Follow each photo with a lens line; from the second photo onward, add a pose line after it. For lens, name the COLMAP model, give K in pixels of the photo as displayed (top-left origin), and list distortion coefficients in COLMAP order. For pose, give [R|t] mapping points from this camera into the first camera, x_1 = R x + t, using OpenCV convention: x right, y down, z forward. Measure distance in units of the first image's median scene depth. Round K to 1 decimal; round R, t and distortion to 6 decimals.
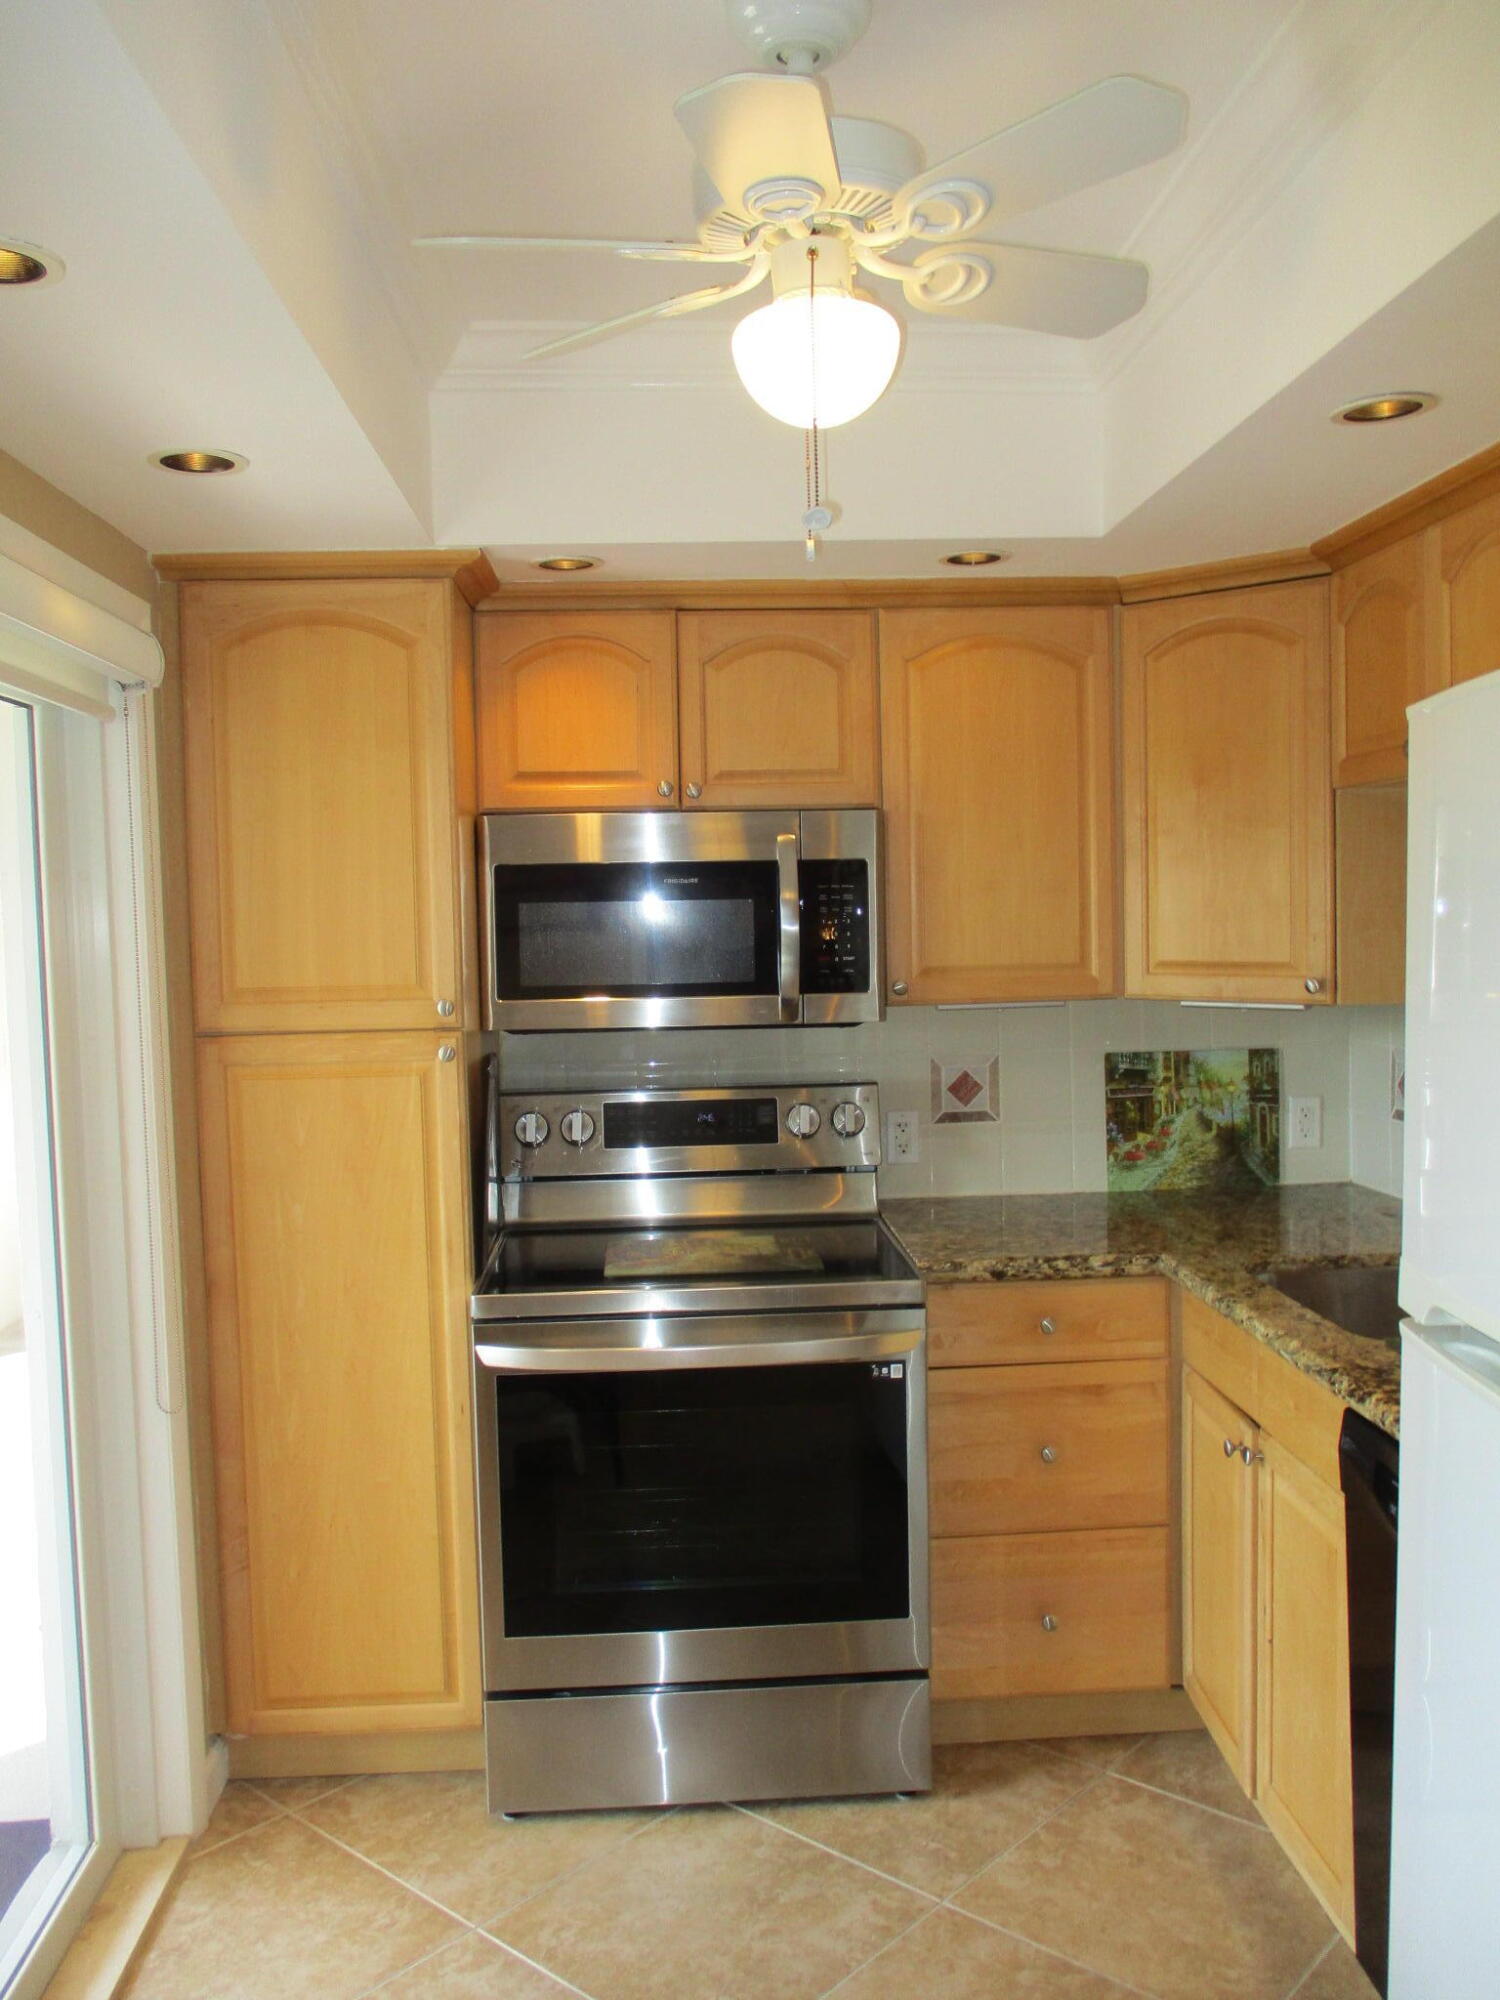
lens RADIAL K [[1651.2, 0, 763.1], [0, 1651.2, 997.7], [0, 0, 1]] dist [-0.039151, 0.015106]
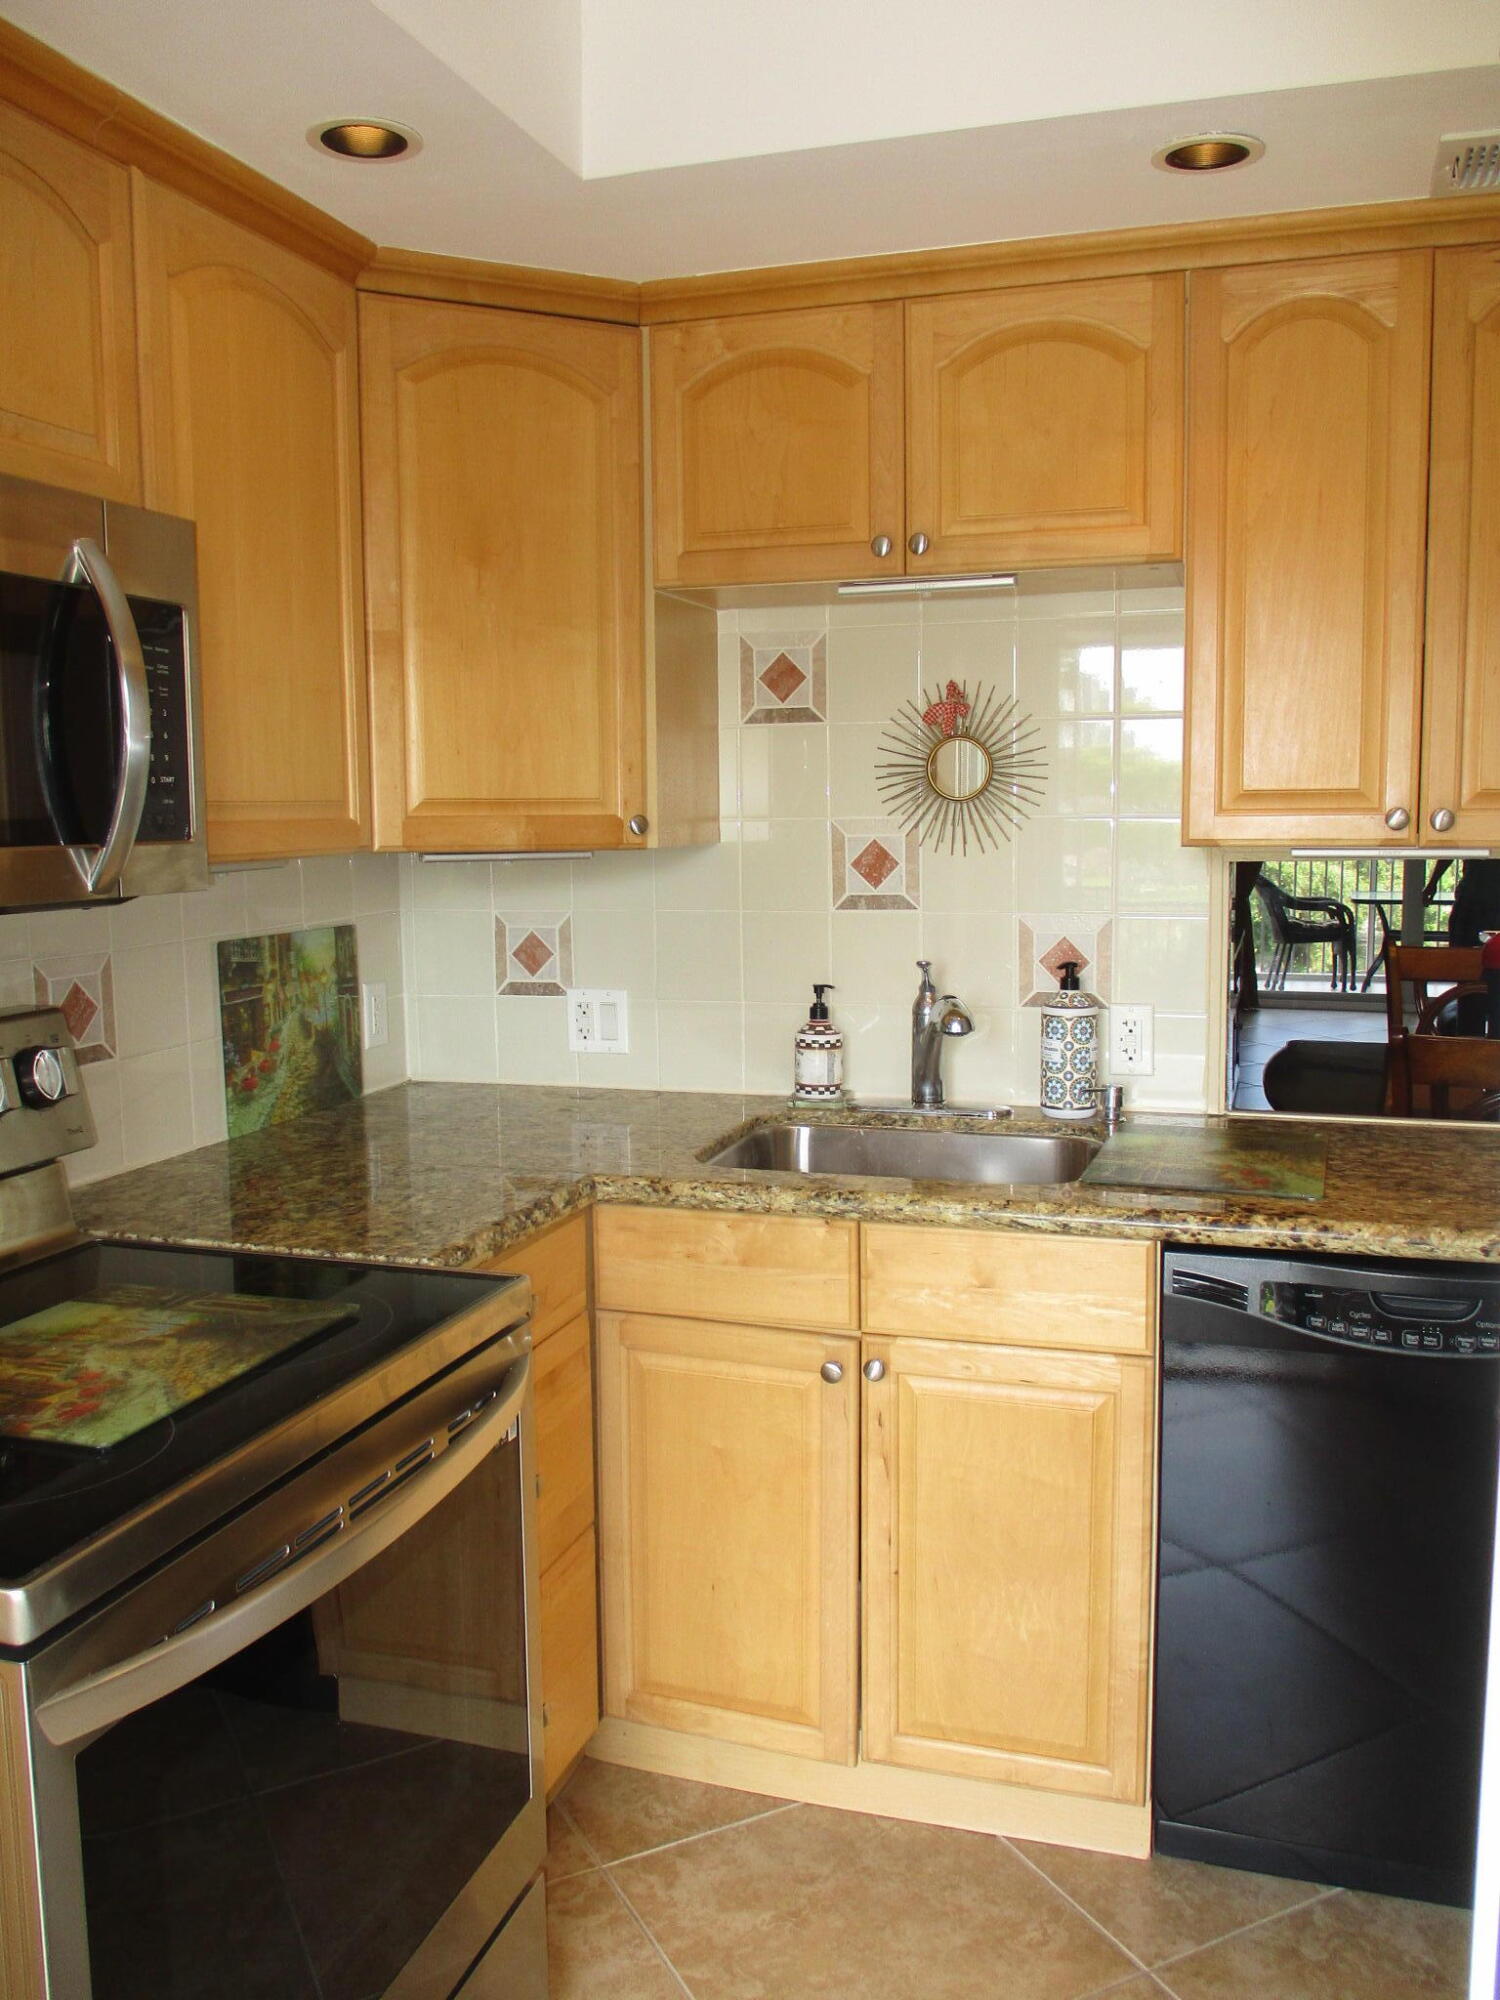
lens RADIAL K [[1651.2, 0, 759.5], [0, 1651.2, 993.5], [0, 0, 1]] dist [-0.039151, 0.015106]
pose [[0.367202, -0.087458, 0.926021, -0.430105], [0.052251, 0.995937, 0.073342, 0.019764], [-0.928673, 0.021454, 0.370279, 0.647091]]
